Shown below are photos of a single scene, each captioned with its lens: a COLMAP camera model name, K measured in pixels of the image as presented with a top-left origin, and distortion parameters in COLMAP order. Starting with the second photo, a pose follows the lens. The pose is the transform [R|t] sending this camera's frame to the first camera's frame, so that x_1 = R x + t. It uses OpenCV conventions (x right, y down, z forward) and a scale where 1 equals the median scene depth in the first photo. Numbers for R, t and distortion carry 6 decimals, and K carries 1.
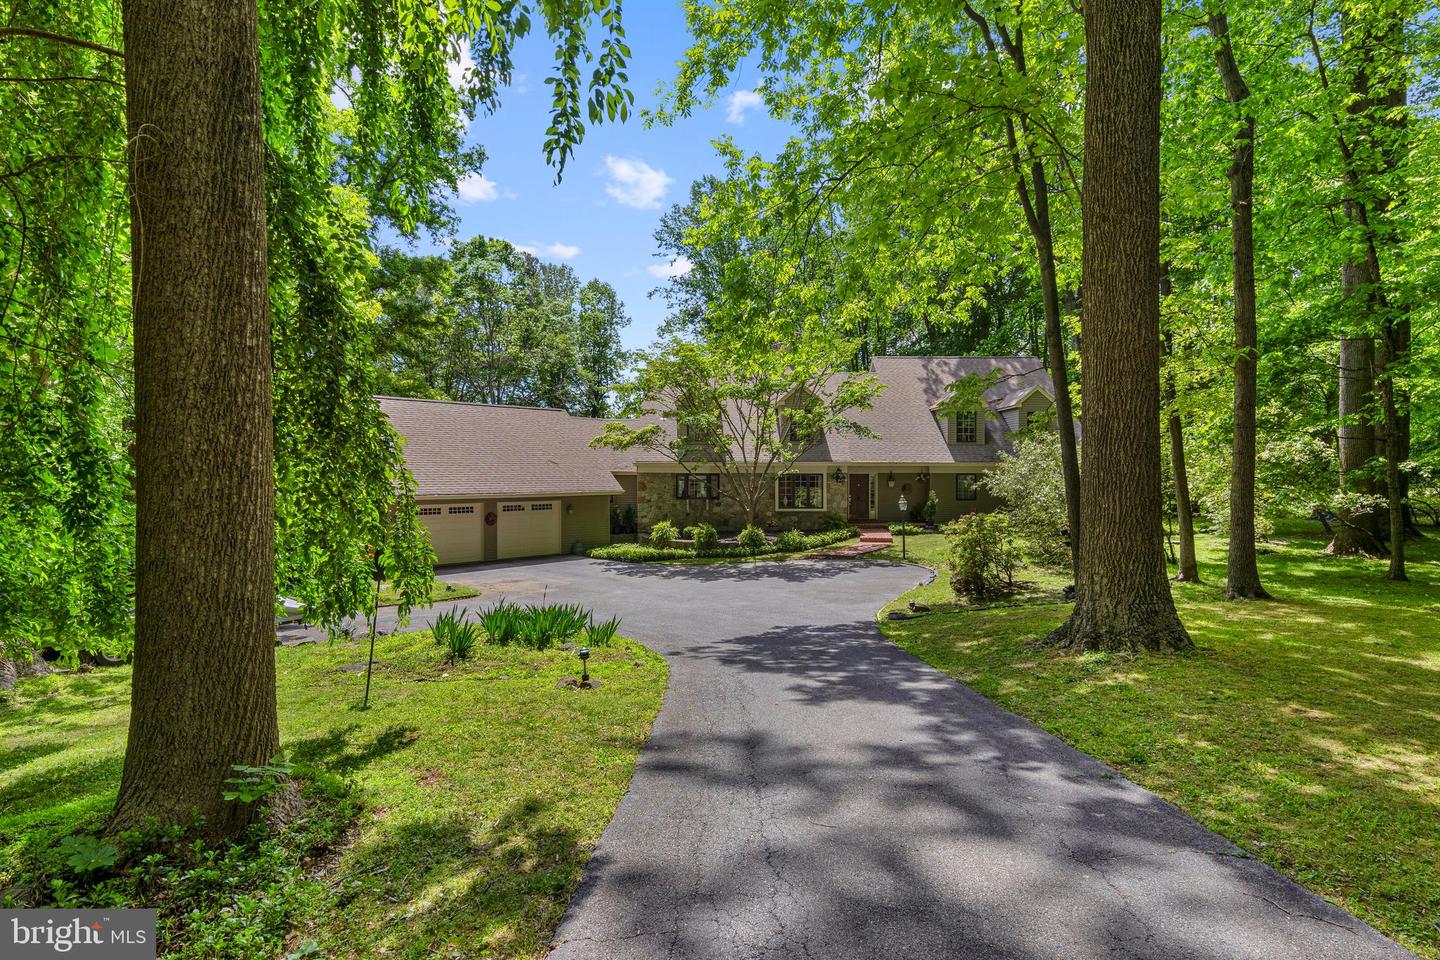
lens RADIAL K [[754.6, 0, 722.1], [0, 754.6, 479.5], [0, 0, 1]] dist [0.008704, -0.001650]
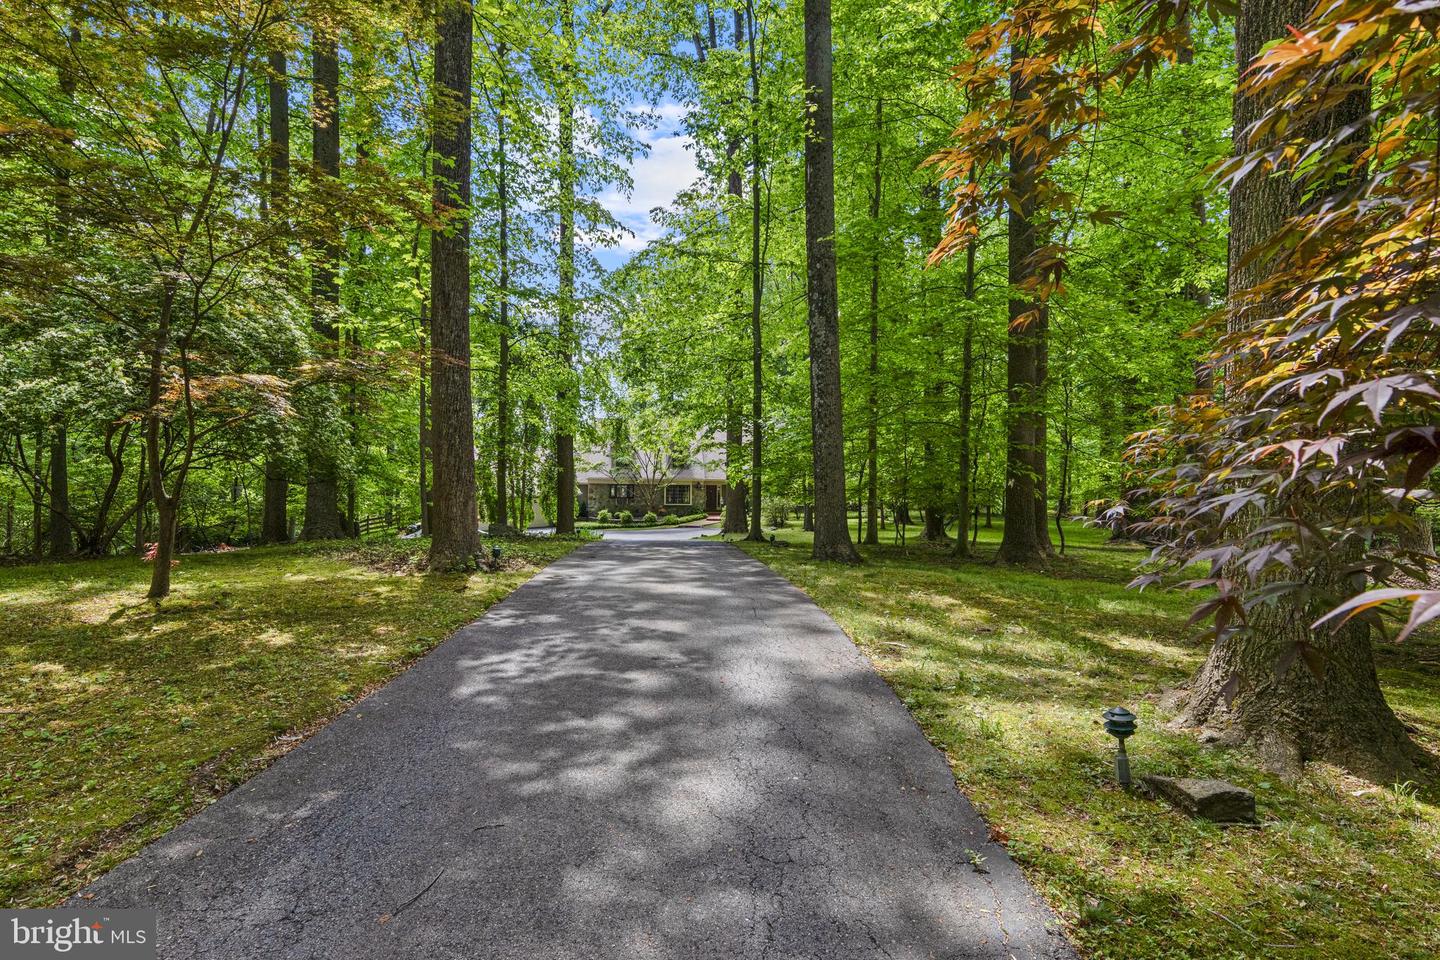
lens RADIAL K [[754.6, 0, 714.5], [0, 754.6, 479.7], [0, 0, 1]] dist [0.008704, -0.001650]
pose [[0.993939, 0.013298, 0.109126, -0.010060], [-0.012589, 0.999895, -0.007183, -0.009626], [-0.109210, 0.005765, 0.994002, -0.927154]]
